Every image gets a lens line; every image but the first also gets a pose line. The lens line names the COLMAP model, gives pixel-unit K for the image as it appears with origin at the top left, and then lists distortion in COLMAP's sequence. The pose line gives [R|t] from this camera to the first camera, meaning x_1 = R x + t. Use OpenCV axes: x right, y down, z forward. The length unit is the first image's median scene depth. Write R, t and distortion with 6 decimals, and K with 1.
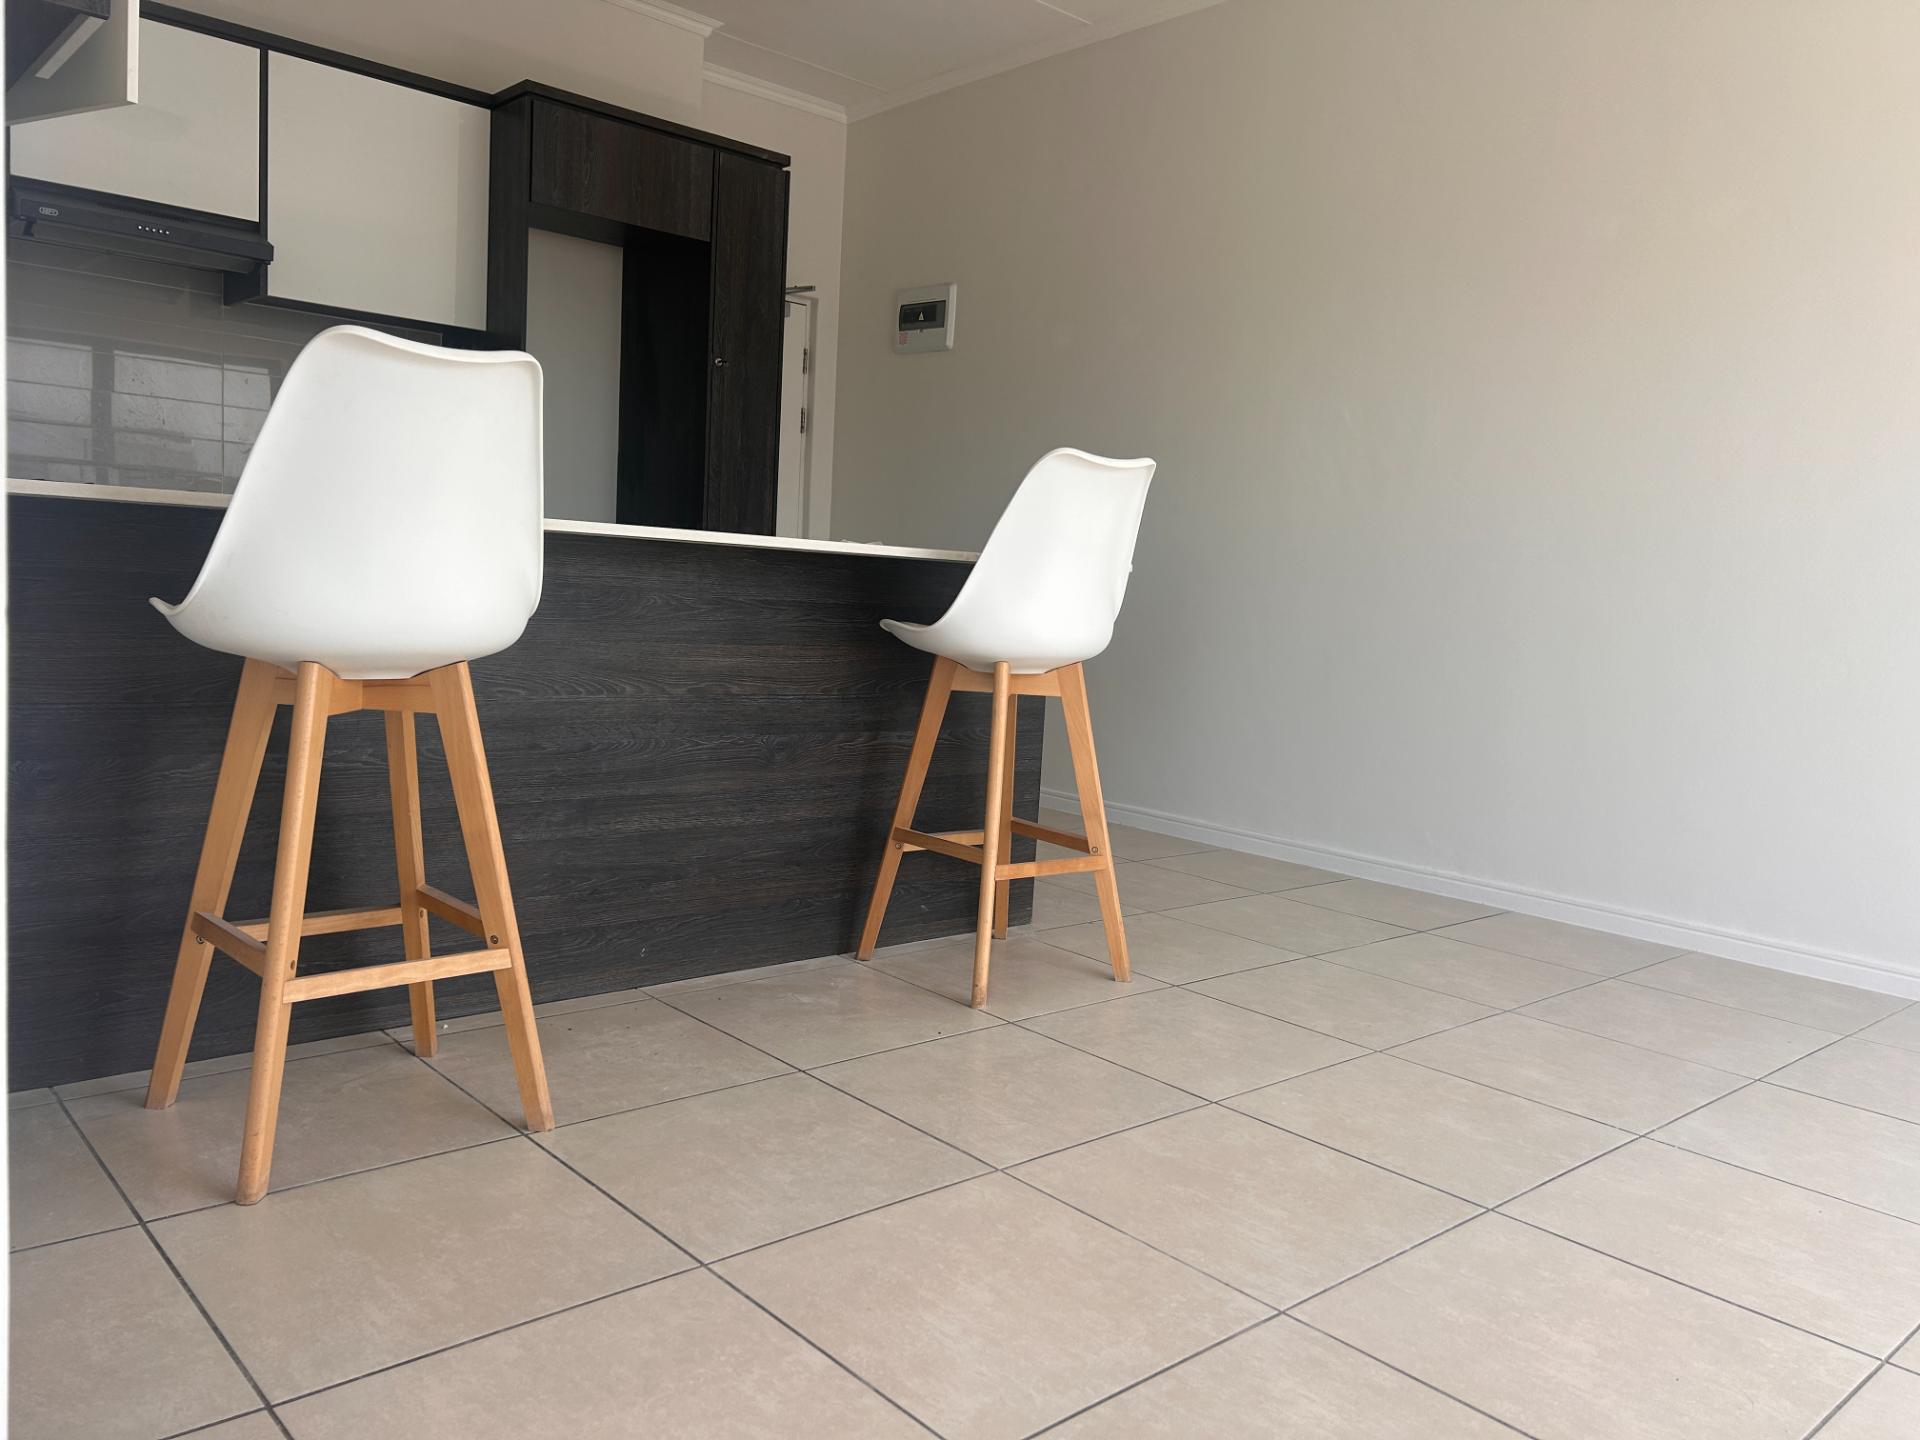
lens RADIAL K [[1431.3, 0, 988.6], [0, 1431.3, 726.4], [0, 0, 1]] dist [0.044623, -0.049321]
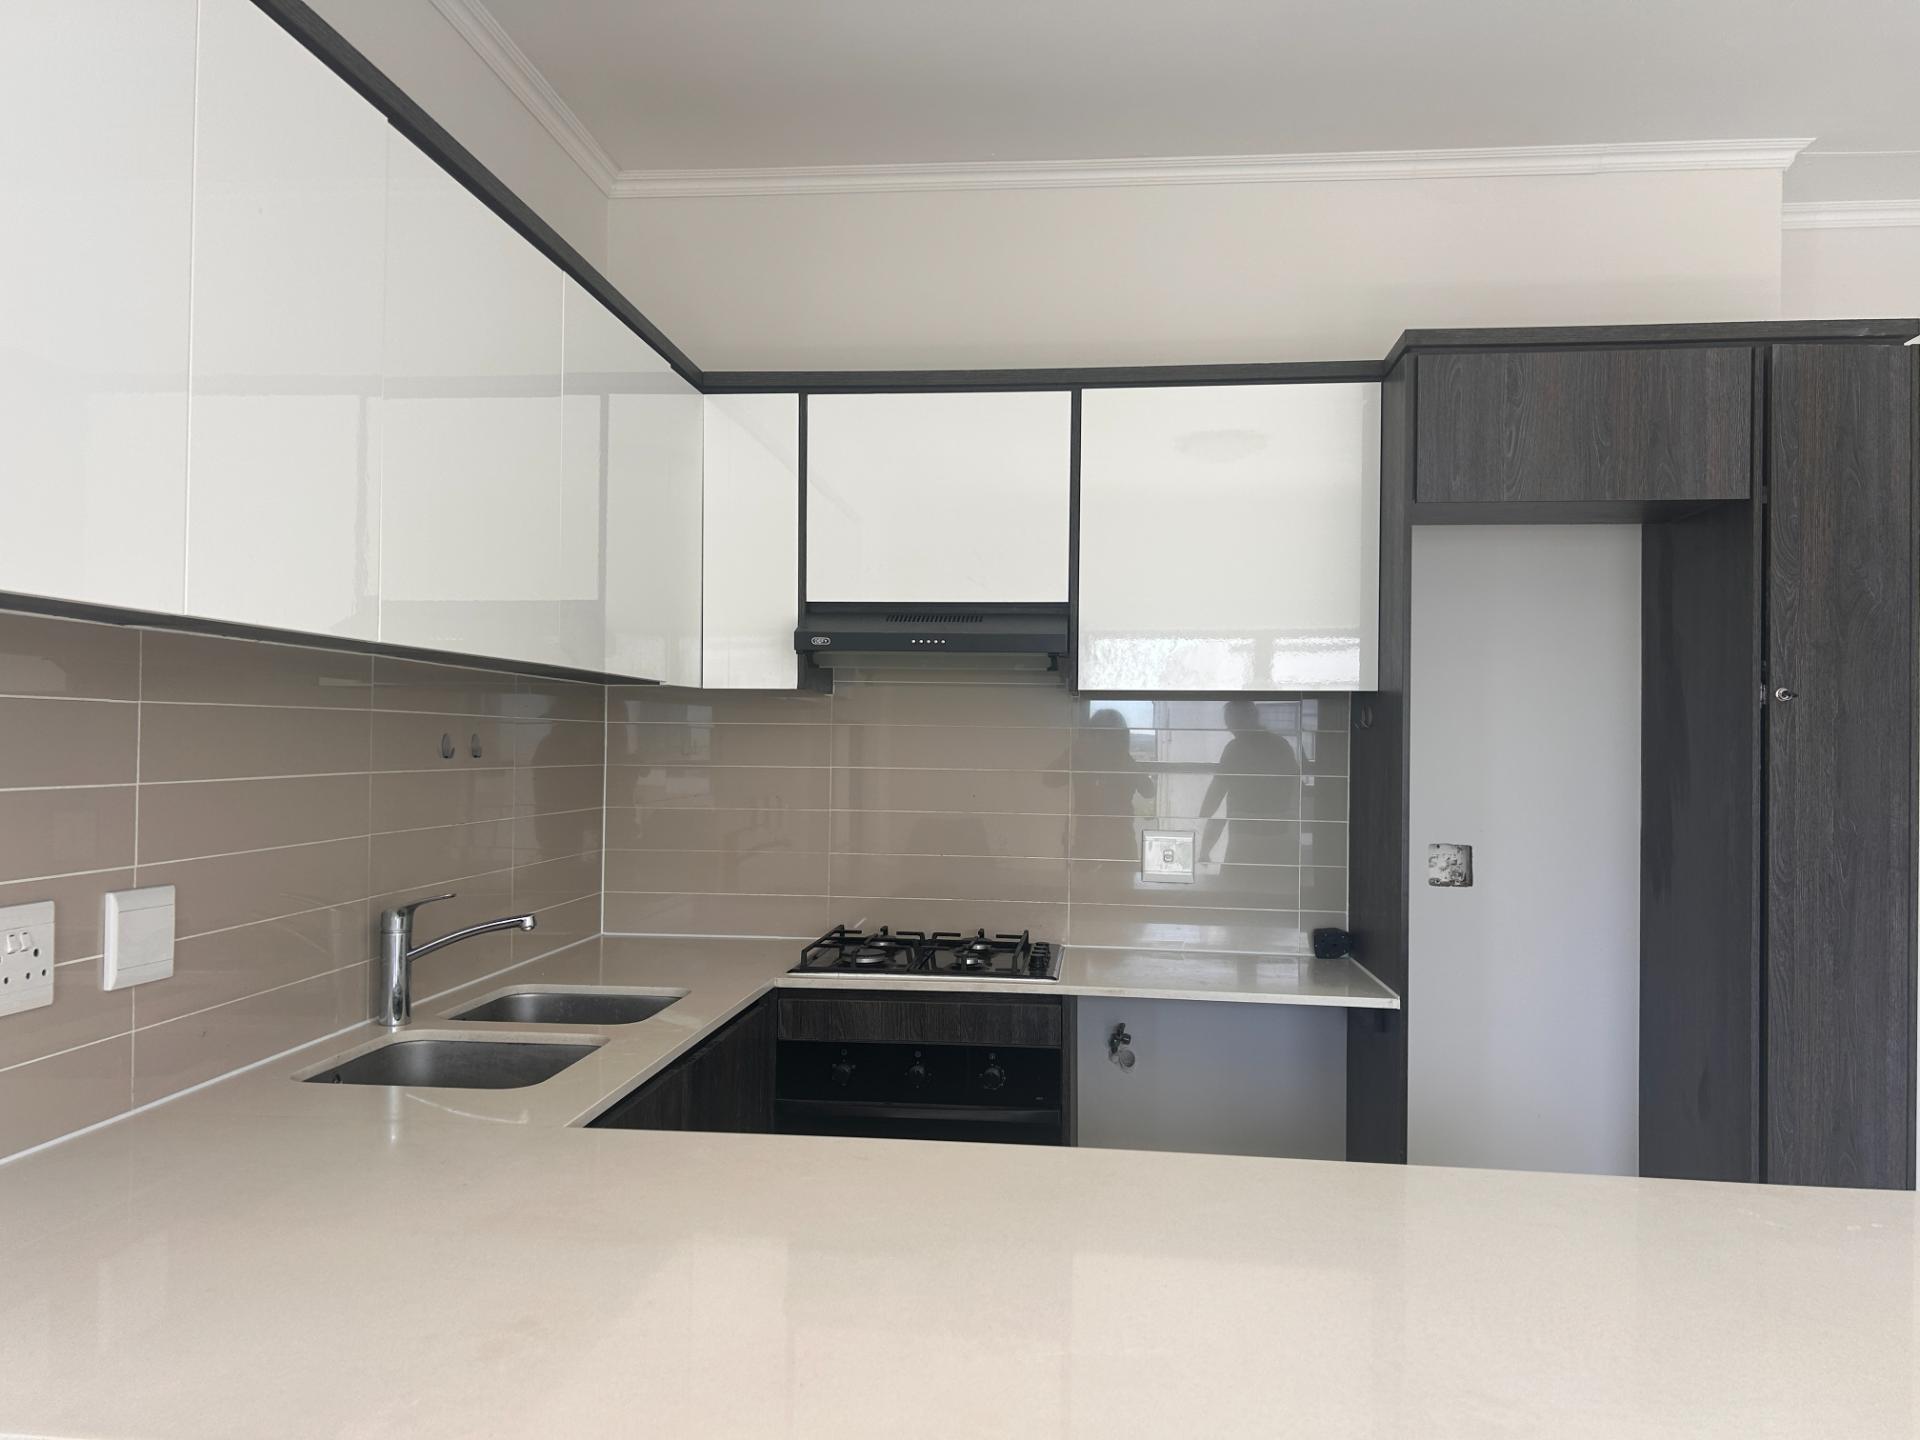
lens RADIAL K [[1441.8, 0, 959.0], [0, 1441.8, 726.5], [0, 0, 1]] dist [0.086325, -0.100504]
pose [[0.661236, -0.060319, -0.747749, 0.055245], [-0.053661, 0.990406, -0.127346, -0.249313], [0.748256, 0.124331, 0.651655, 0.631290]]
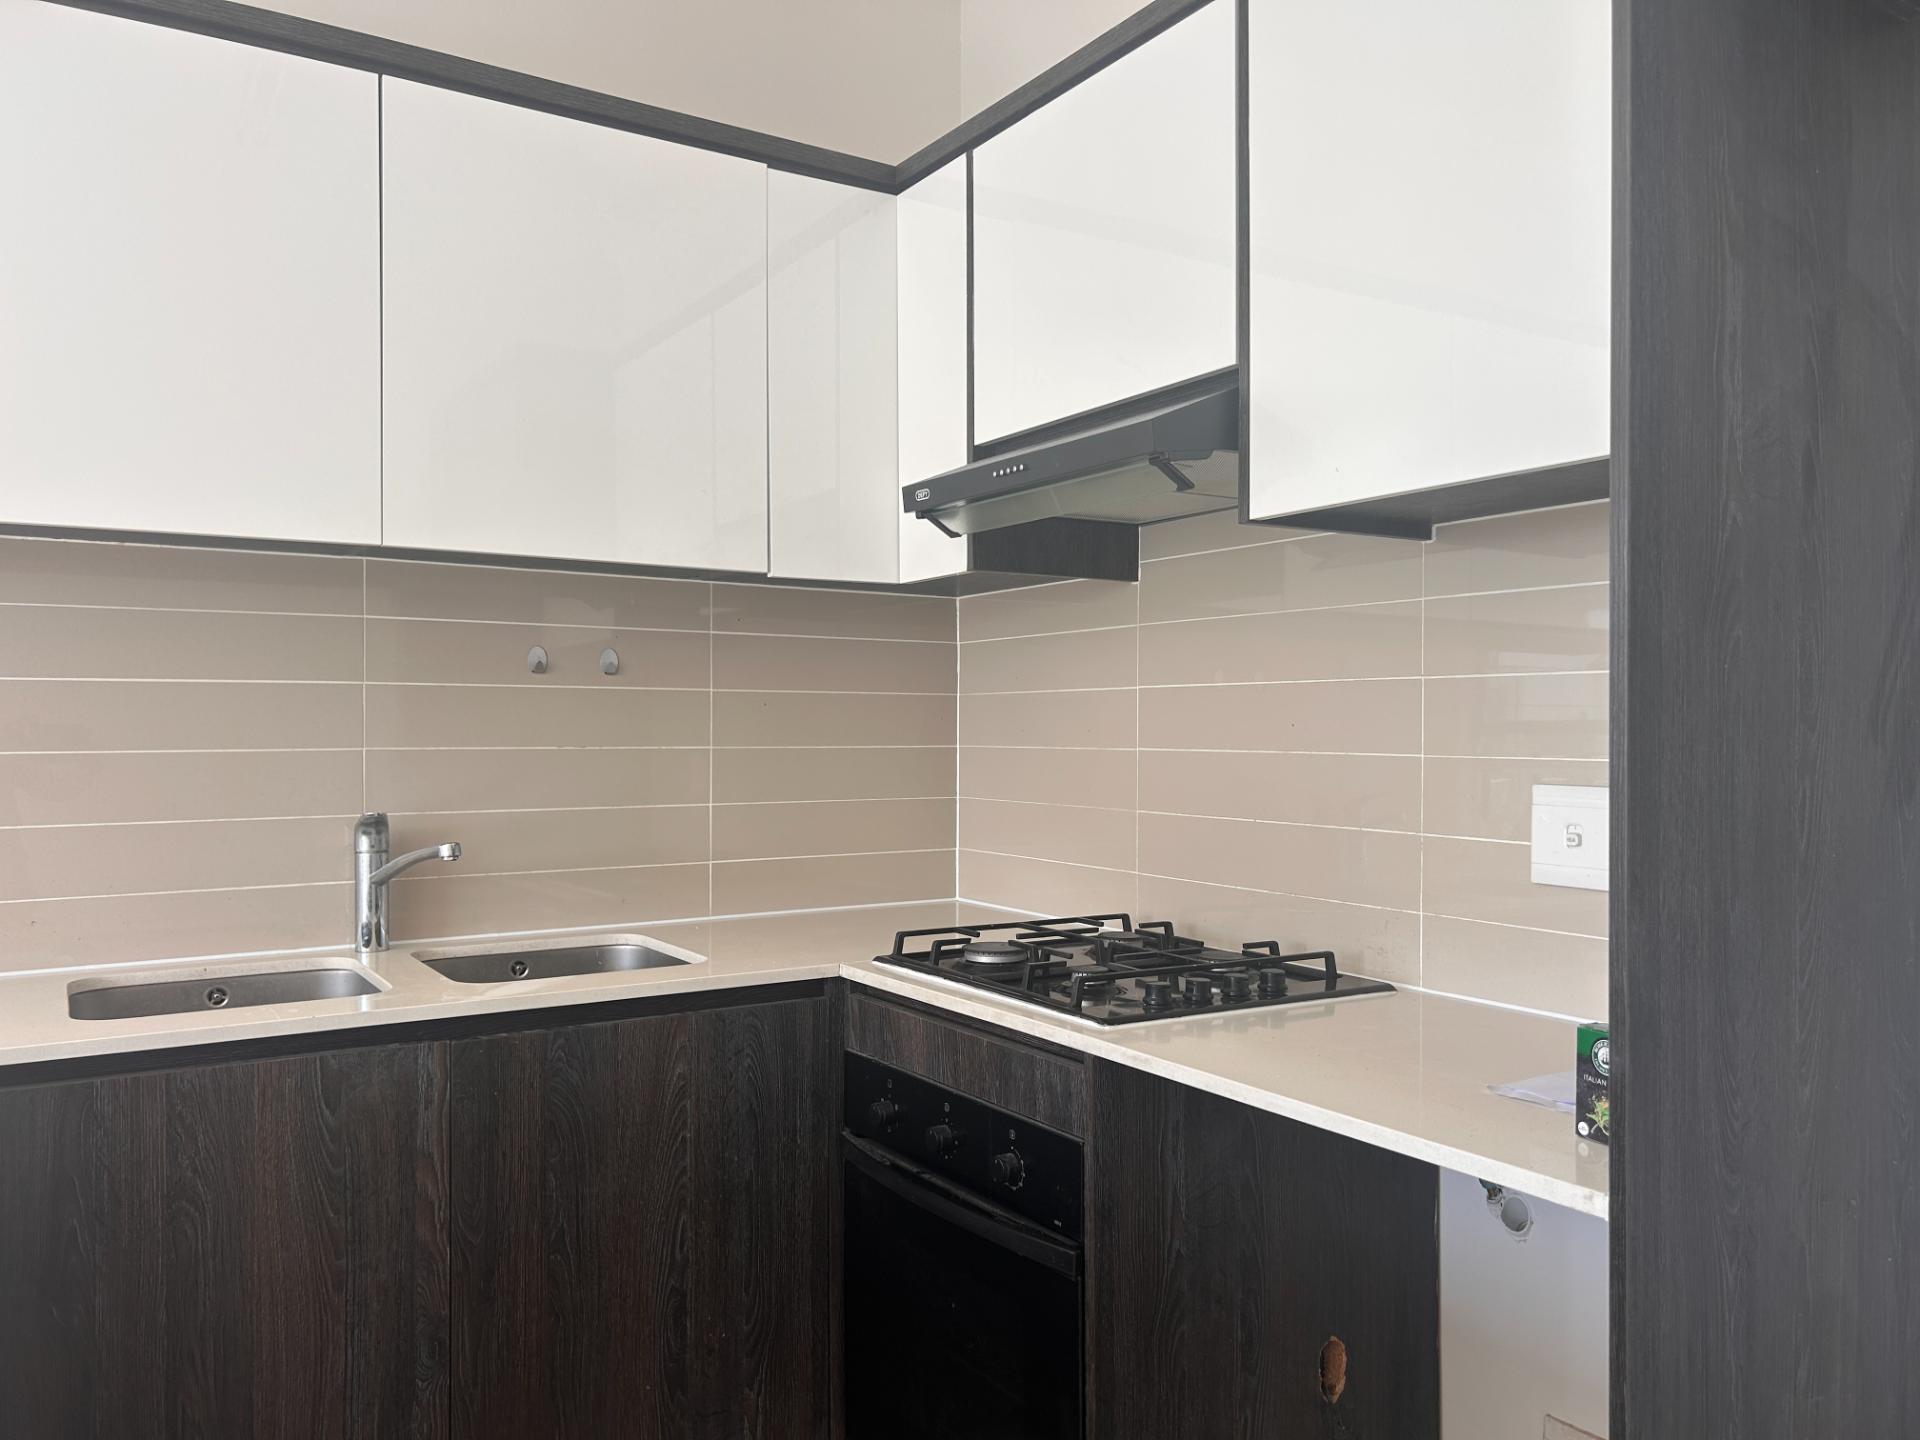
lens RADIAL K [[1441.8, 0, 959.0], [0, 1441.8, 726.5], [0, 0, 1]] dist [0.086325, -0.100504]
pose [[-0.180172, -0.059752, -0.981819, -0.082678], [-0.116966, 0.992373, -0.038931, -0.296973], [0.976656, 0.107825, -0.185786, 1.420518]]
